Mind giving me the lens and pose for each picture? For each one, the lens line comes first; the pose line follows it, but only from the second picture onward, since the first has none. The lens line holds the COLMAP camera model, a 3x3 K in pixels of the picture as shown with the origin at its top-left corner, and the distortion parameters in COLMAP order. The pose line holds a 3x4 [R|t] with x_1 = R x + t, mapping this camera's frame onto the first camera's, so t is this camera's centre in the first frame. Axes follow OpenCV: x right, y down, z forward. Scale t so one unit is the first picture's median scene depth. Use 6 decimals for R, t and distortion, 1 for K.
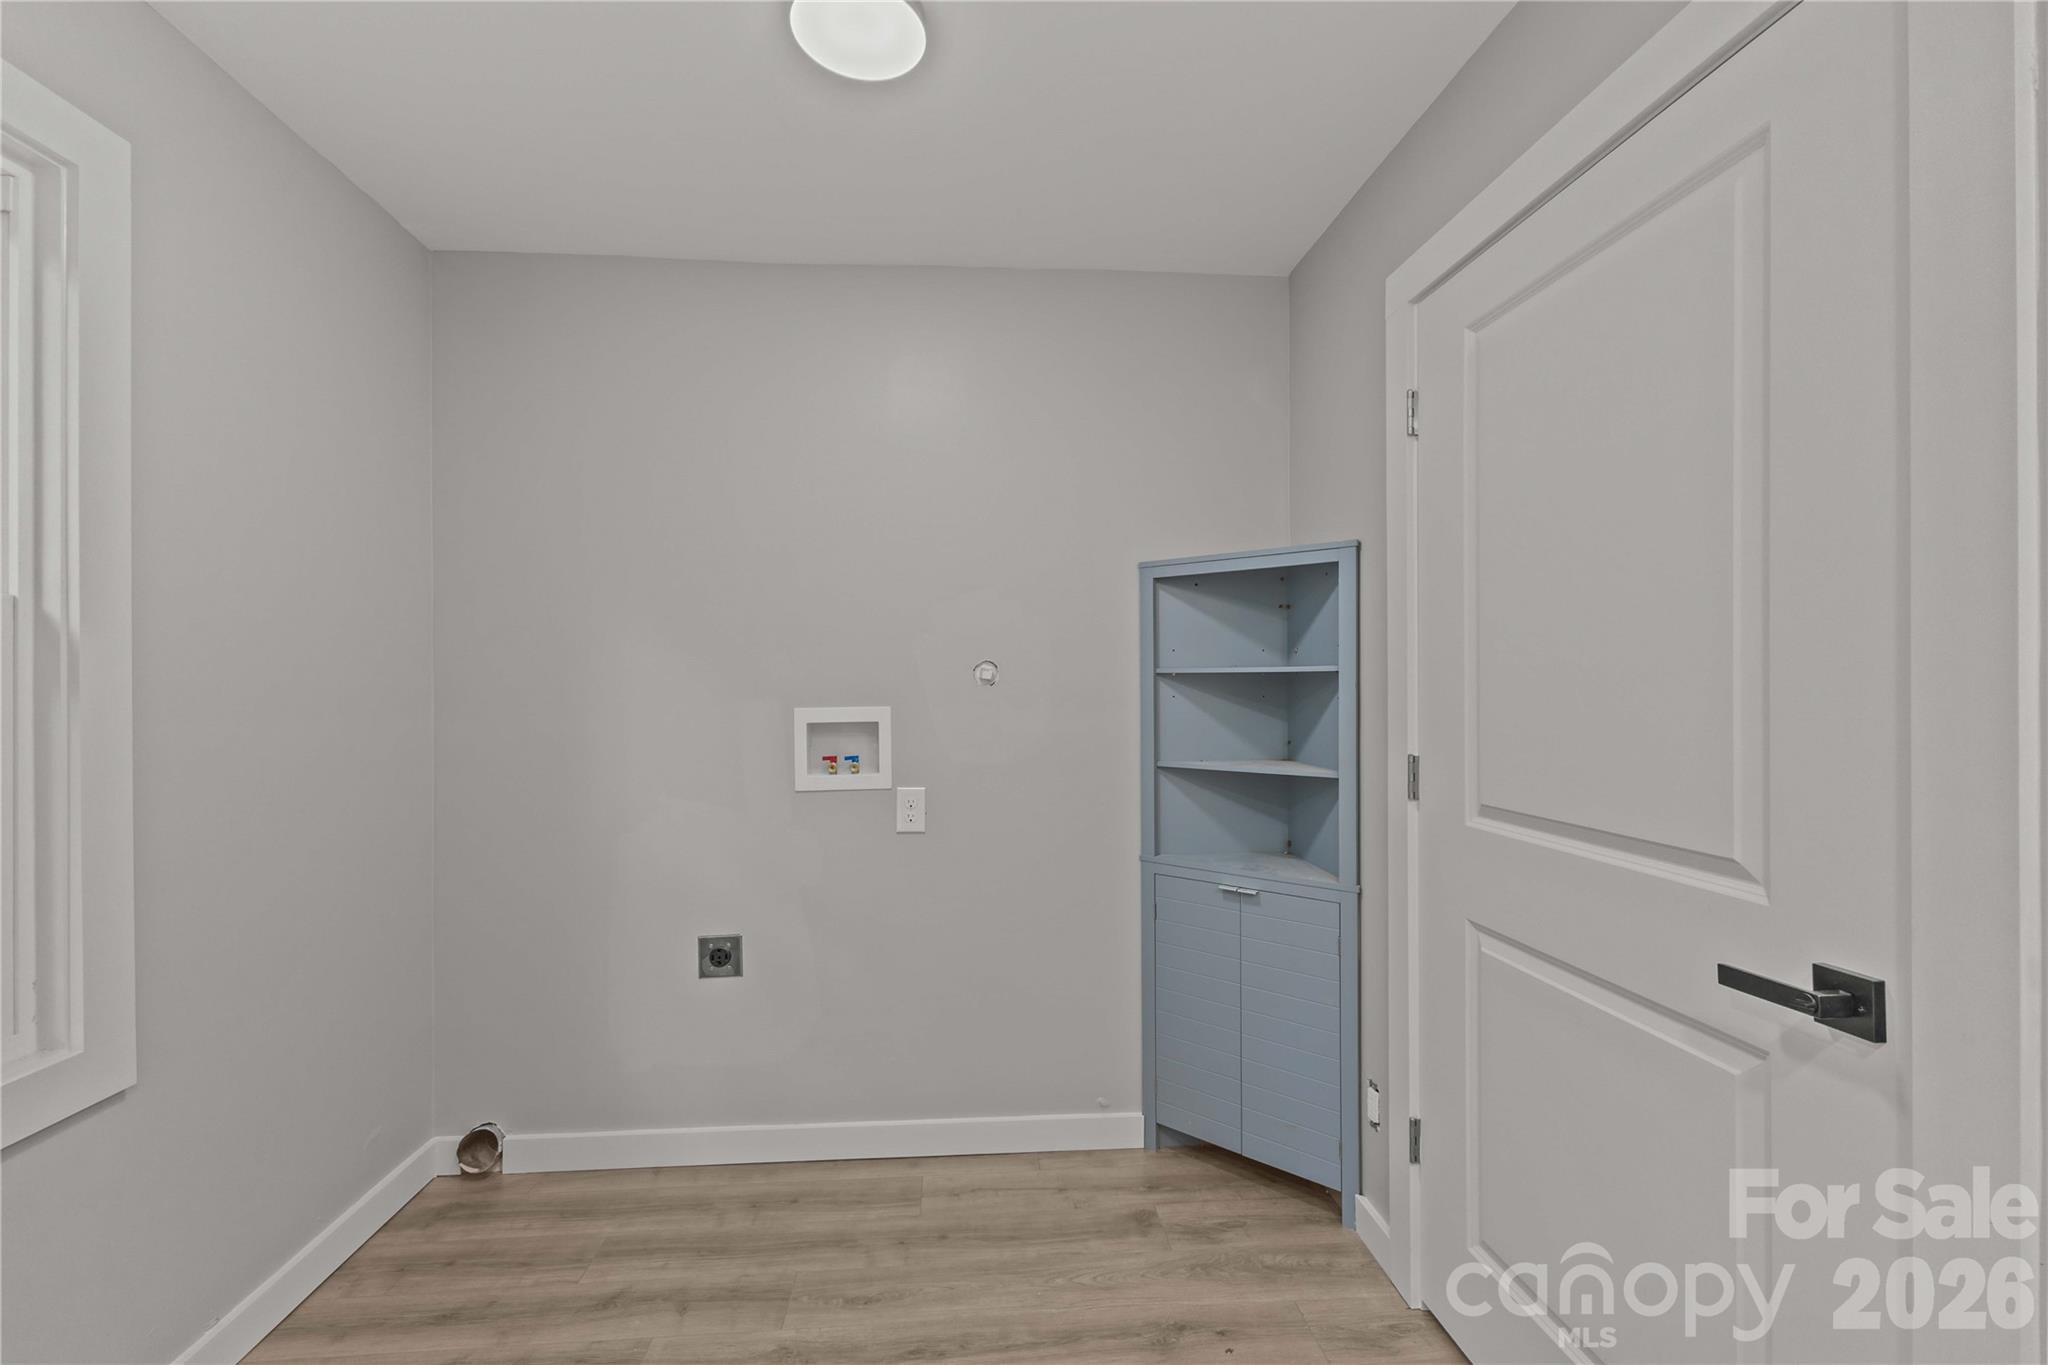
lens RADIAL K [[884.1, 0, 1026.6], [0, 884.1, 681.0], [0, 0, 1]] dist [0.012721, -0.000069]
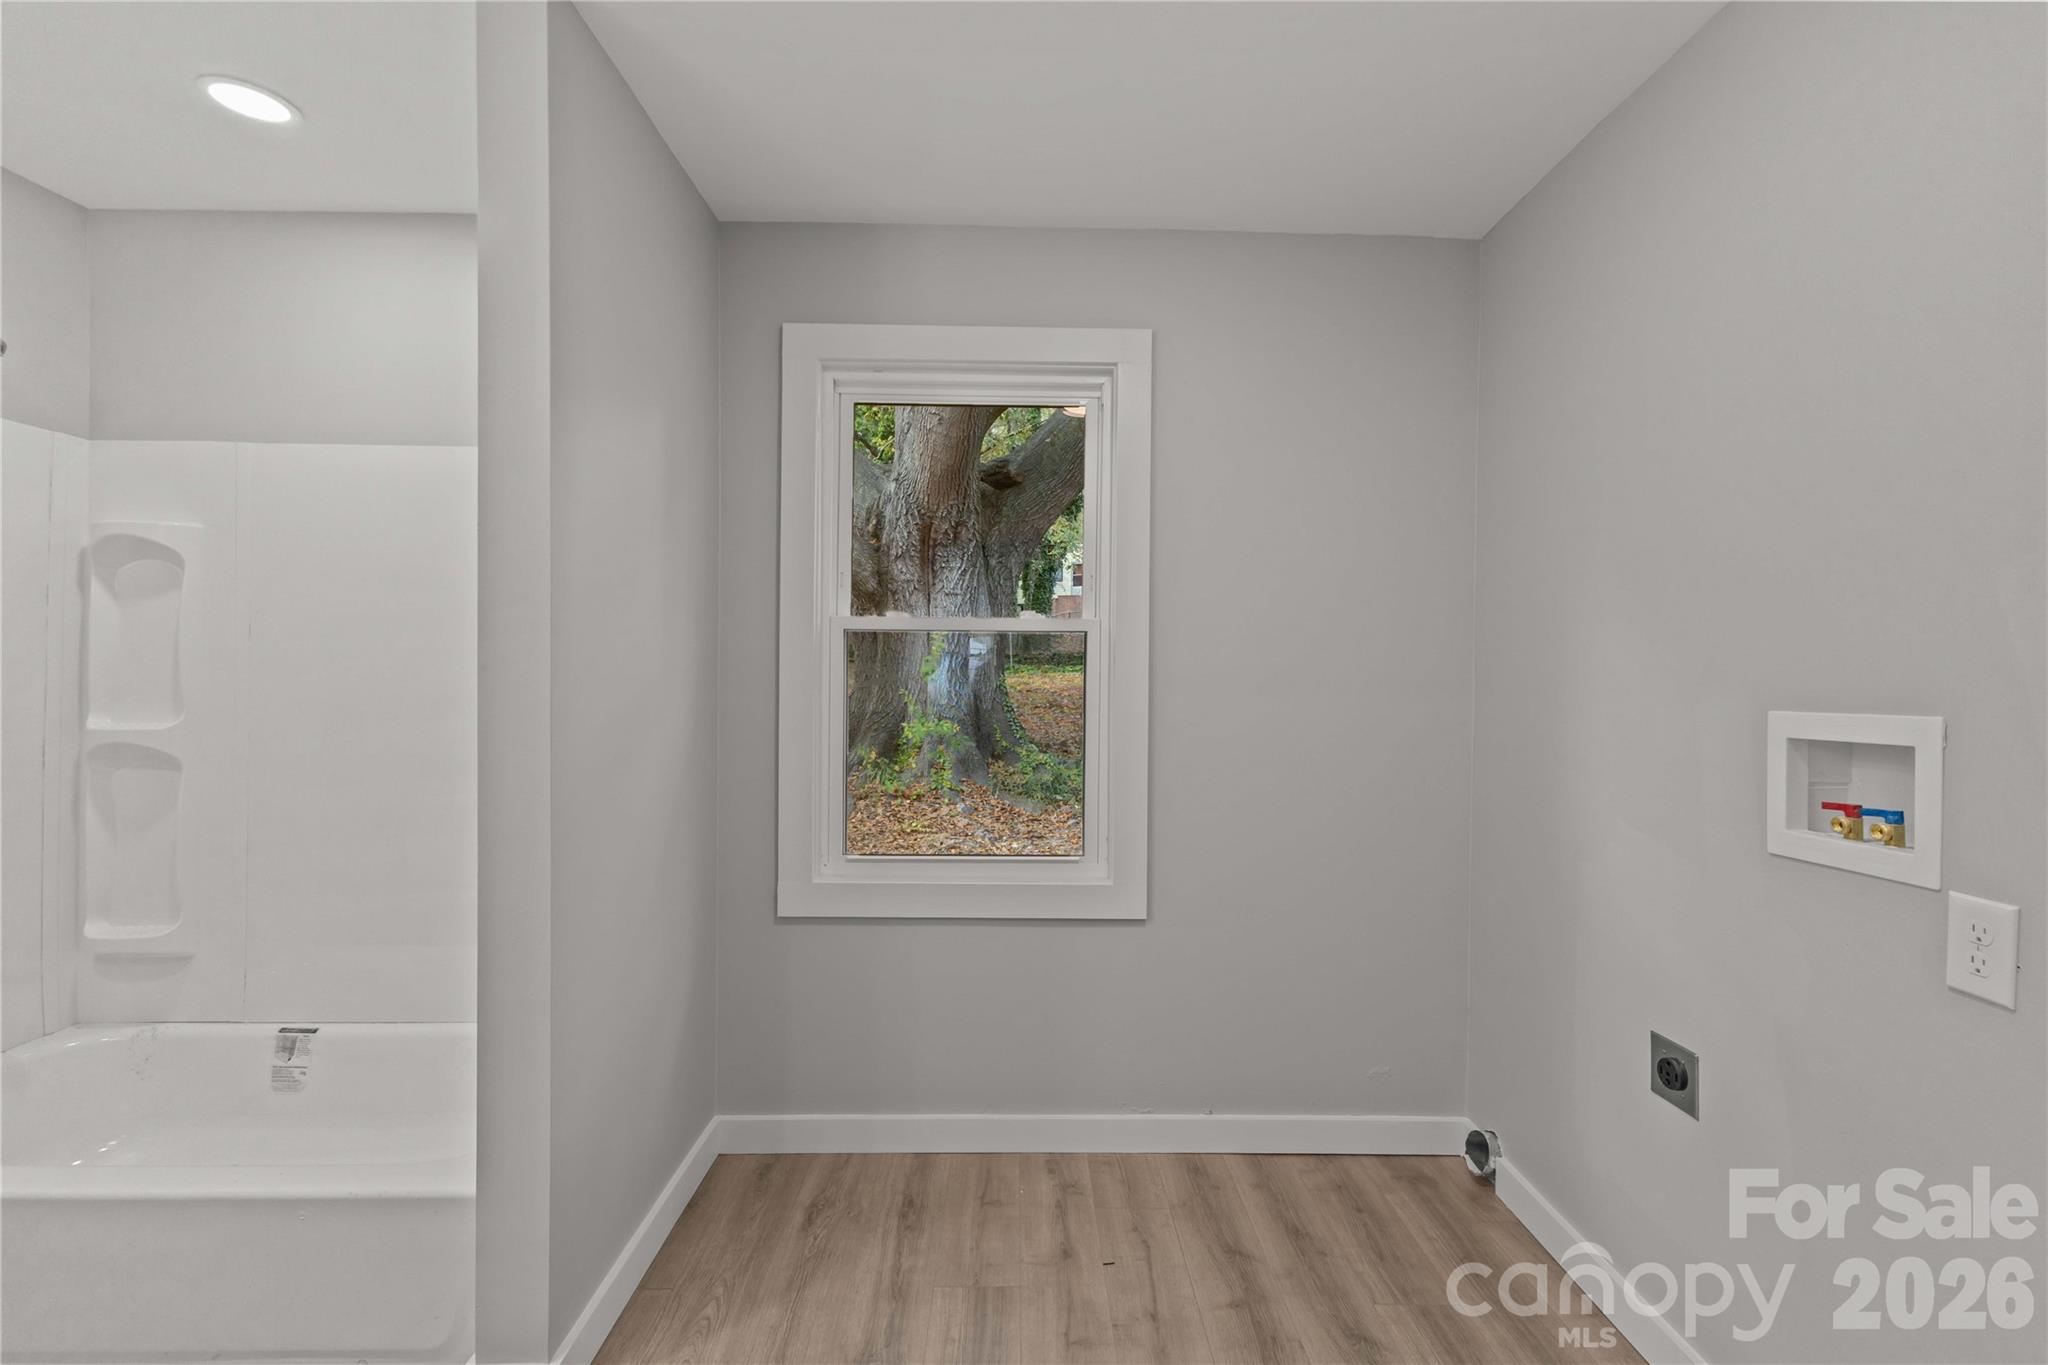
lens RADIAL K [[884.1, 0, 1020.6], [0, 884.1, 671.7], [0, 0, 1]] dist [0.012721, -0.000069]
pose [[-0.075114, 0.000834, -0.997175, 0.391118], [-0.001558, 0.999998, 0.000953, 0.004828], [0.997174, 0.001625, -0.075113, 0.586323]]
